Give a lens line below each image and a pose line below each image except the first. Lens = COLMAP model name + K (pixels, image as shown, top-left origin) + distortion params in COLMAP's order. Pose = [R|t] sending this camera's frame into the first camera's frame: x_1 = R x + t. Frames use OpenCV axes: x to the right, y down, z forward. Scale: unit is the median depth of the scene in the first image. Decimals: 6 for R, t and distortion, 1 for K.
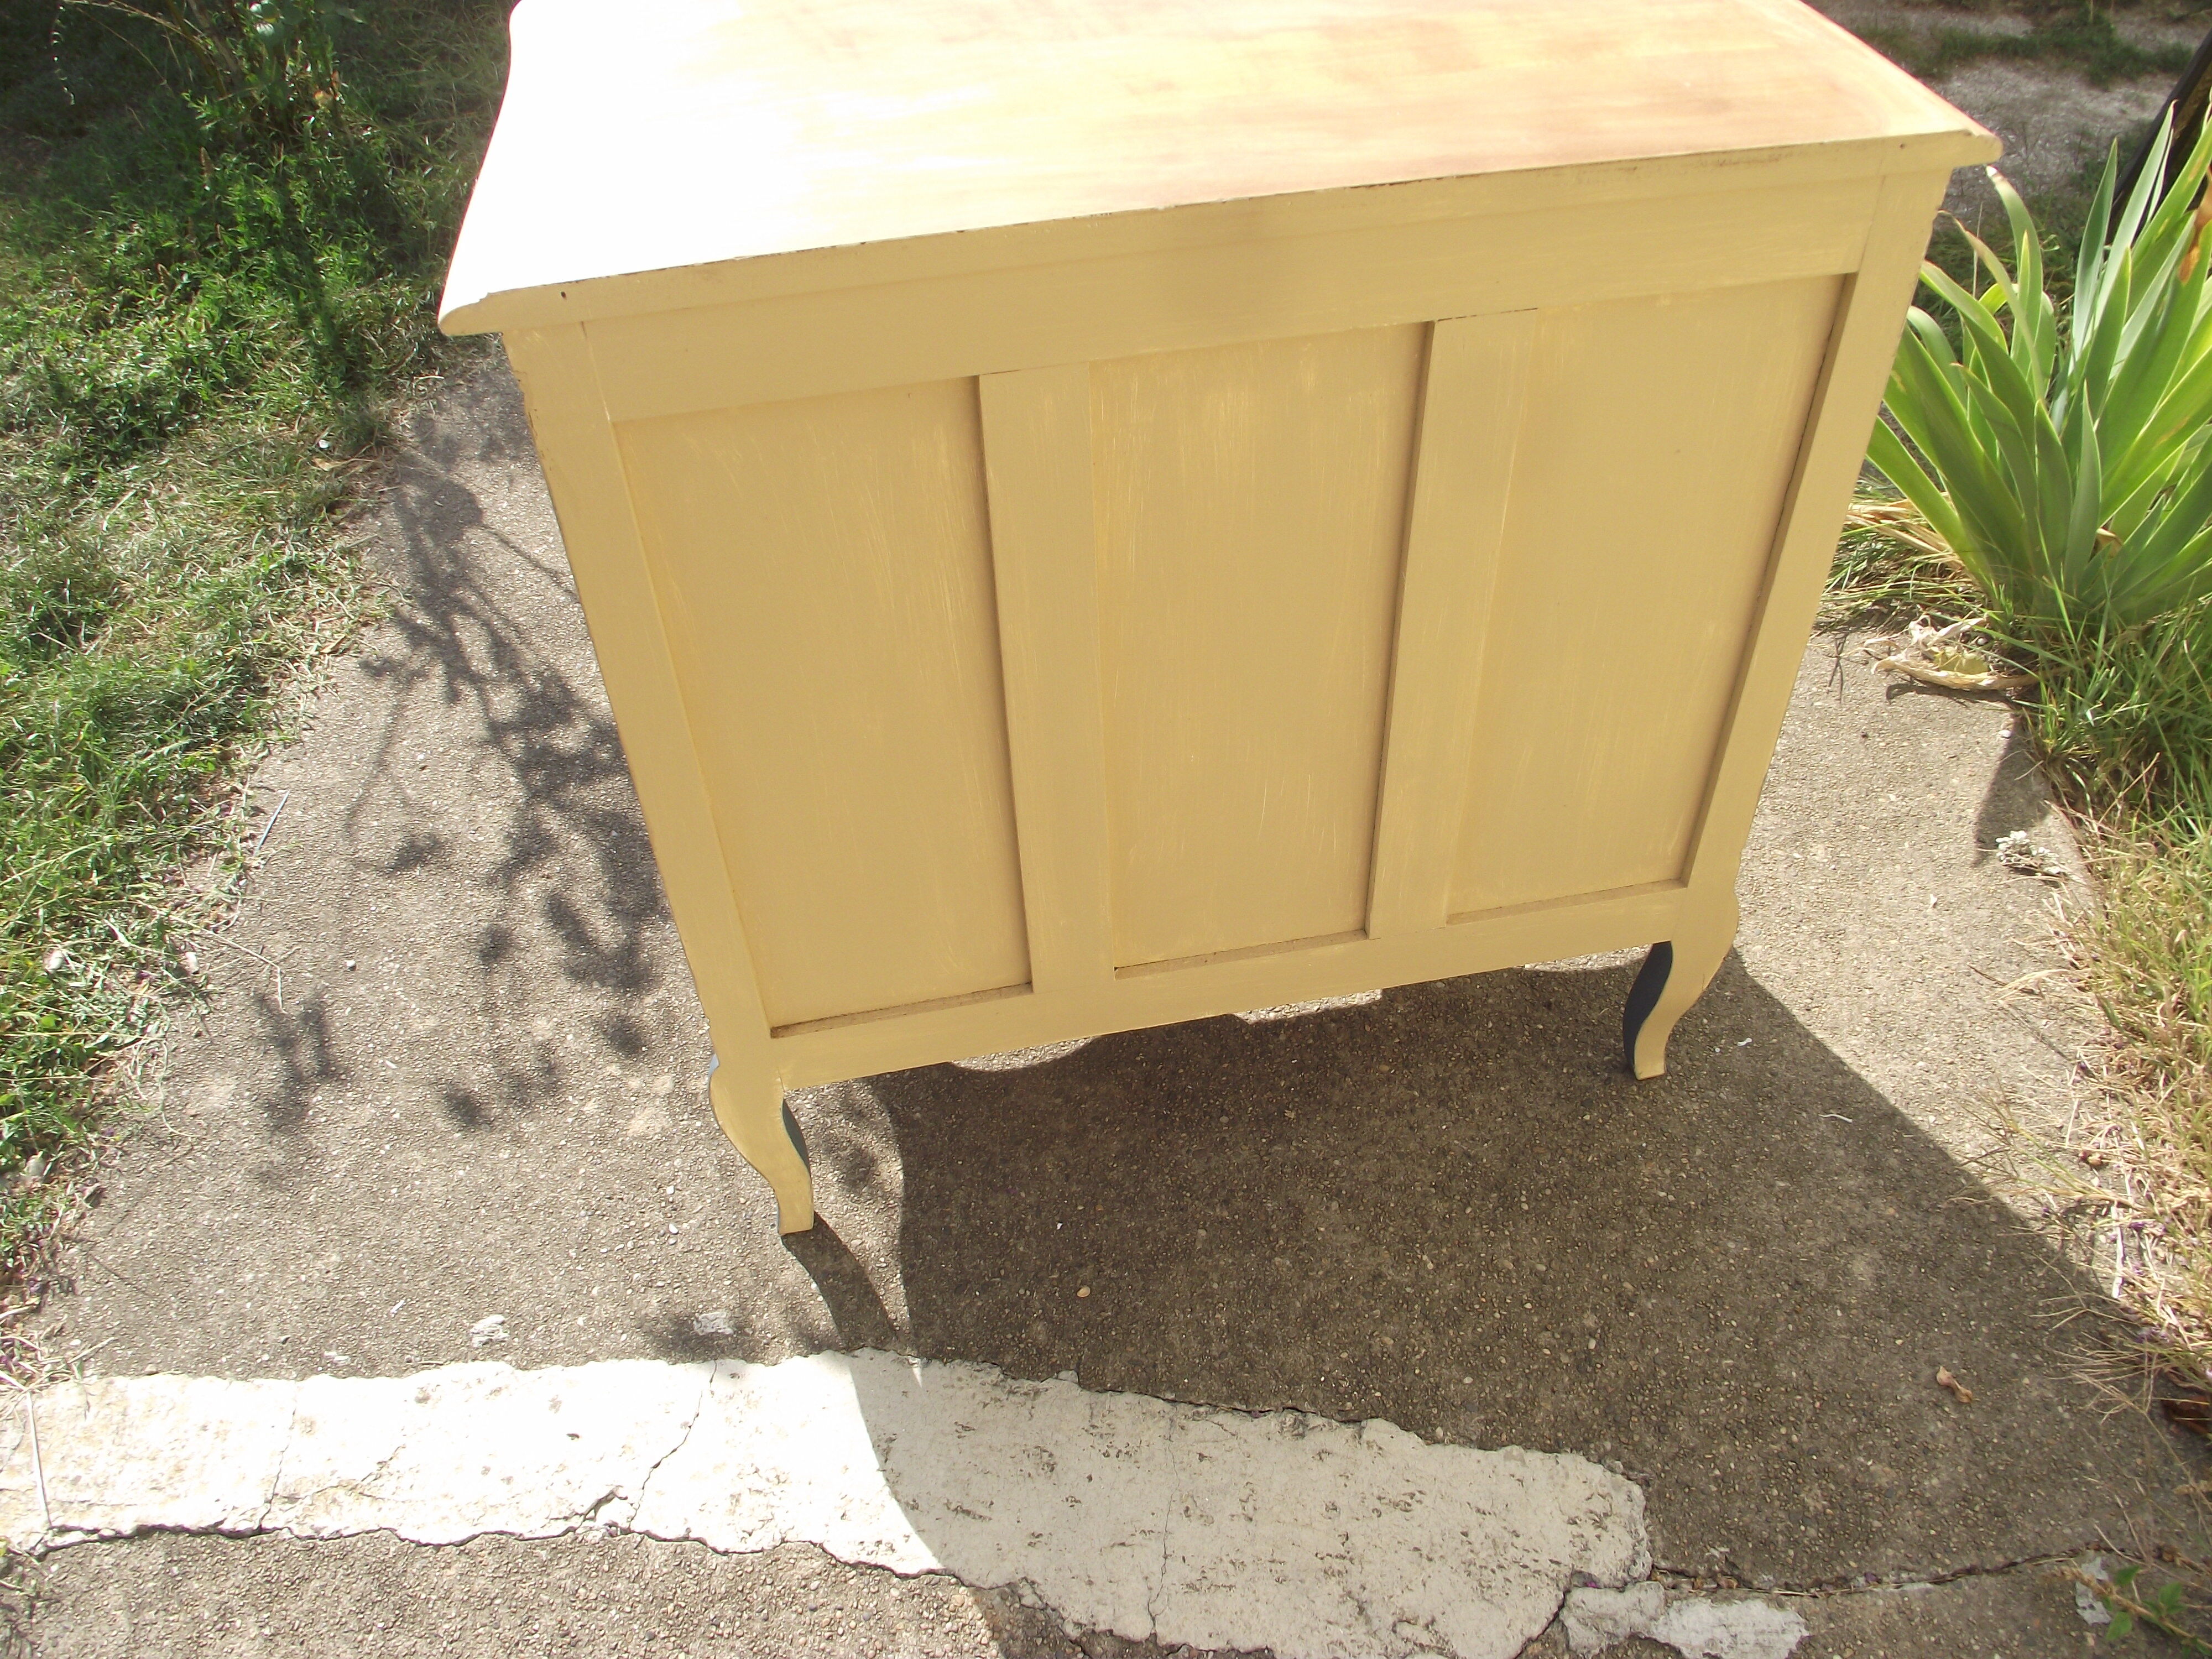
lens RADIAL K [[1736.4, 0, 1106.0], [0, 1736.4, 829.5], [0, 0, 1]] dist [-0.060289, 0.018257]
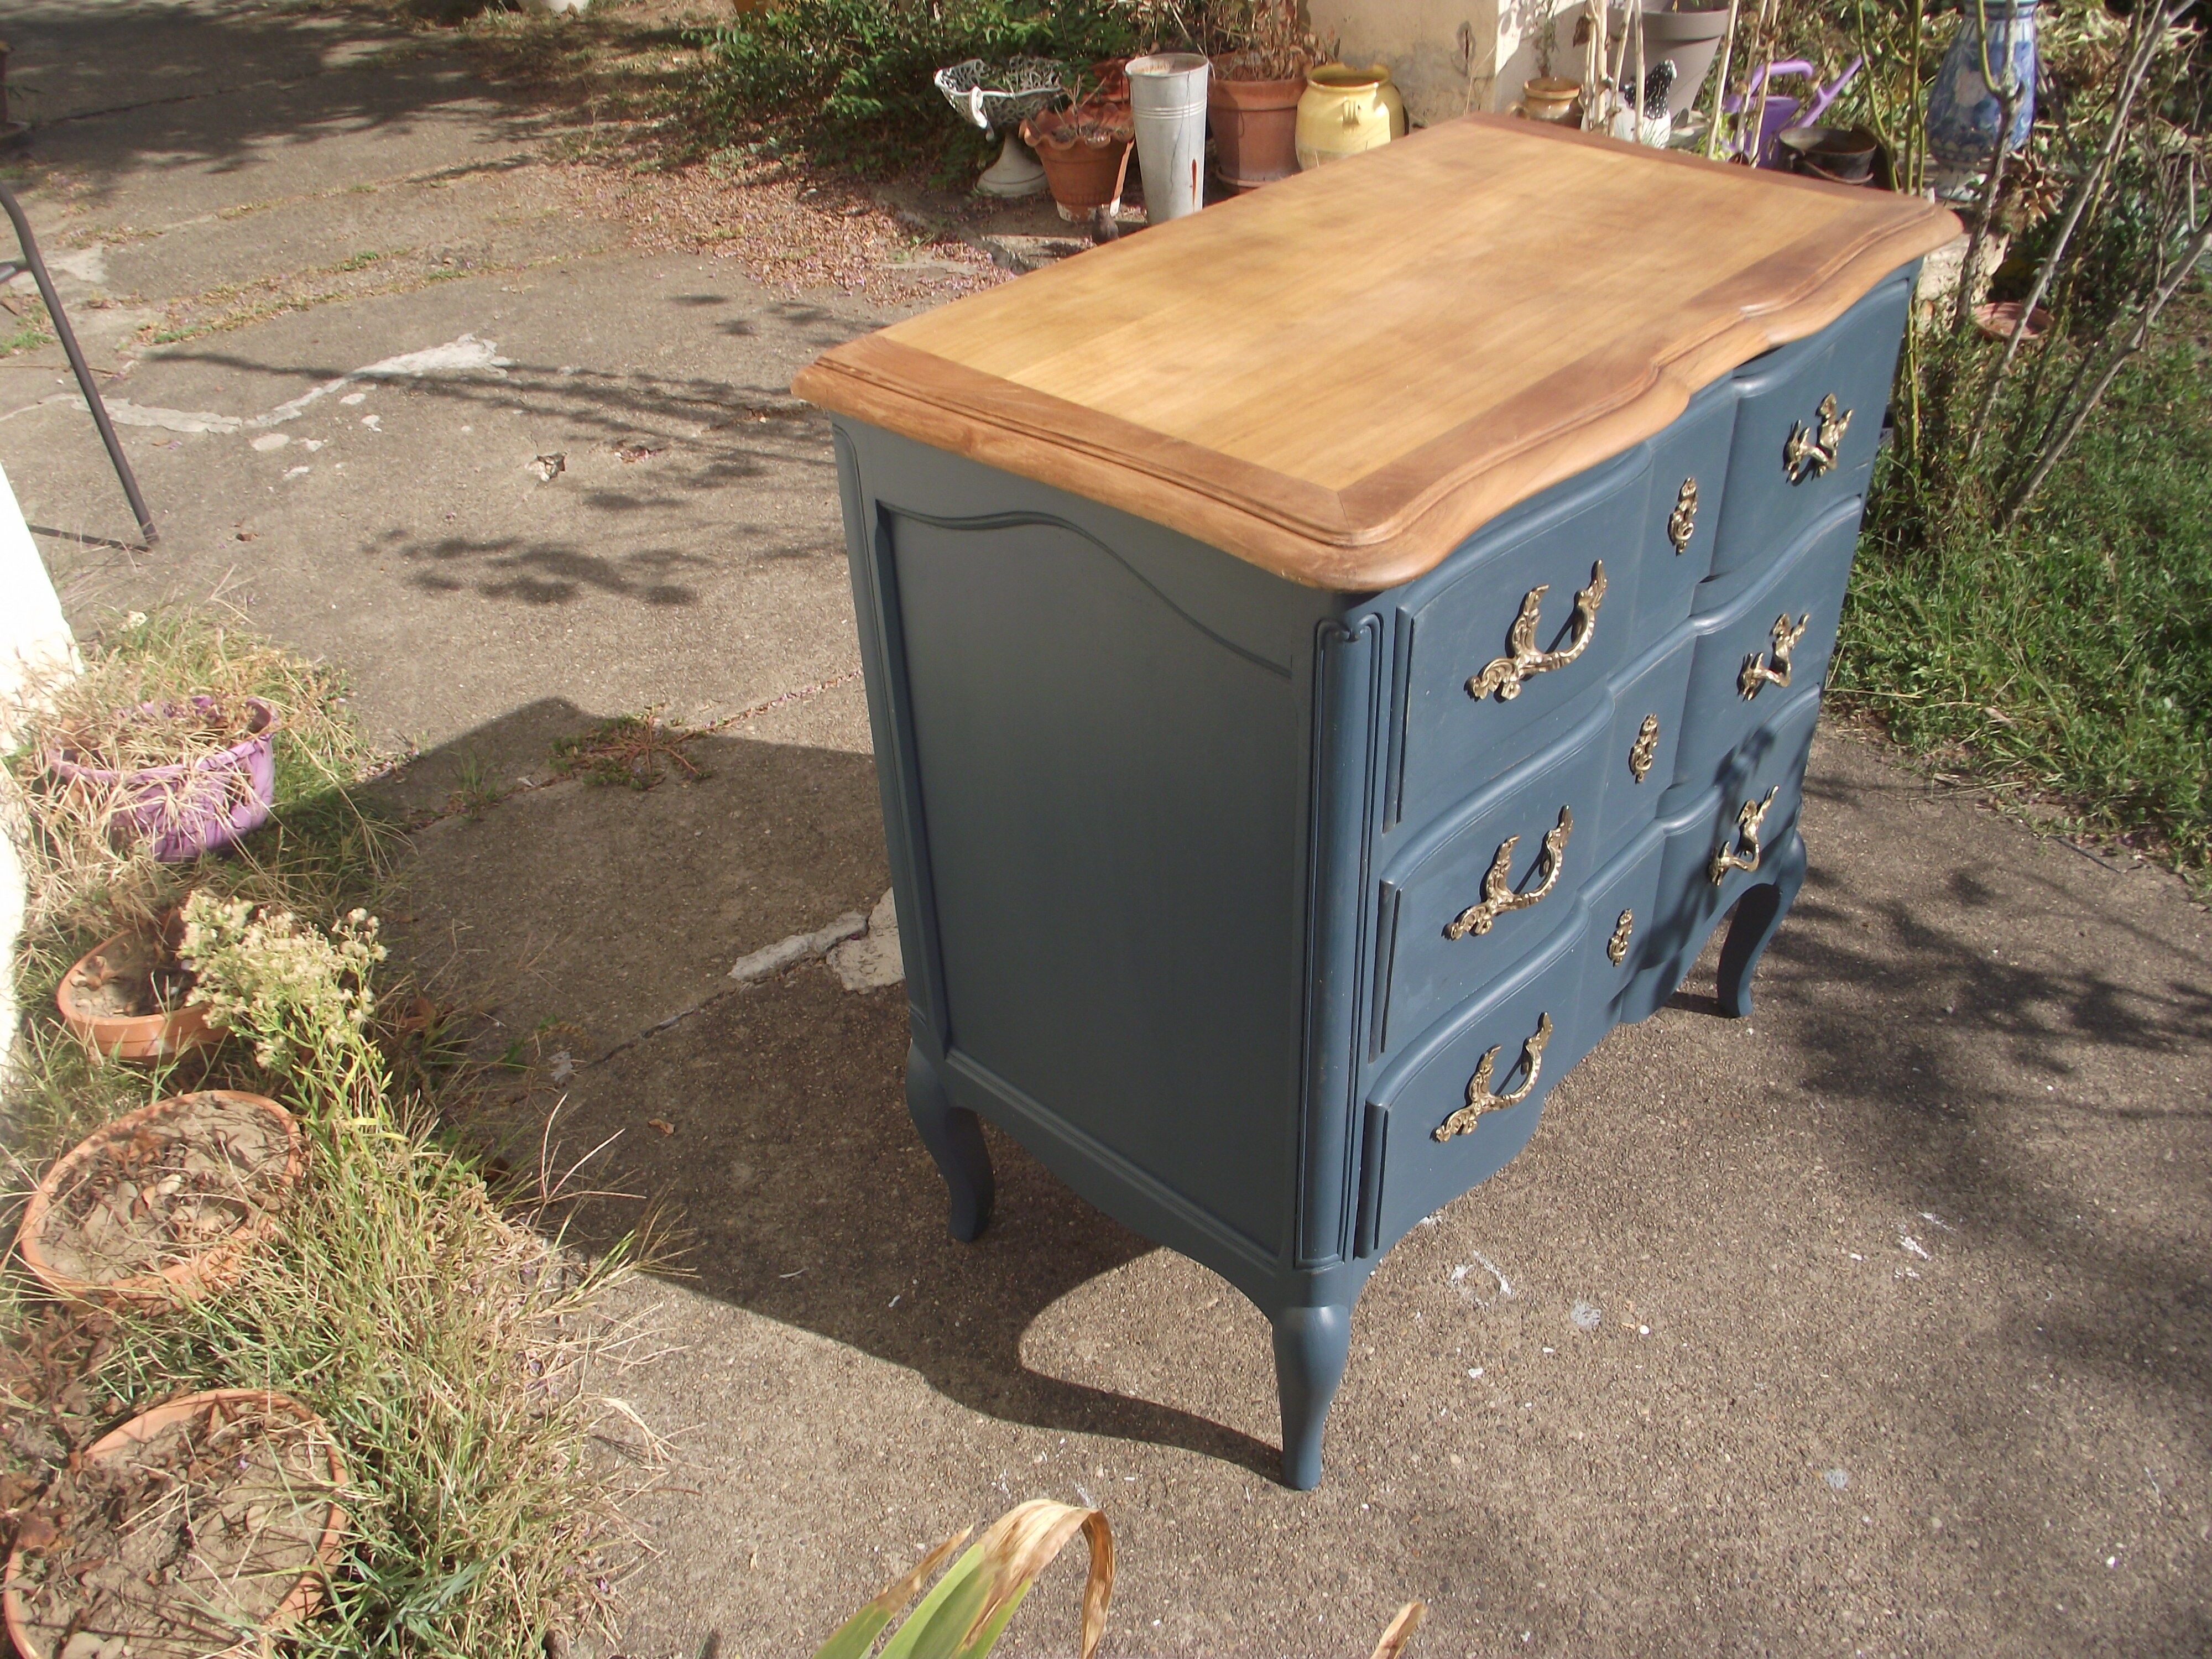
lens RADIAL K [[1736.4, 0, 1106.0], [0, 1736.4, 829.5], [0, 0, 1]] dist [-0.060289, 0.018257]
pose [[-0.808497, 0.396911, -0.434505, 0.534794], [-0.375698, 0.220183, 0.900206, -0.799881], [0.452972, 0.891056, -0.028898, 0.745345]]
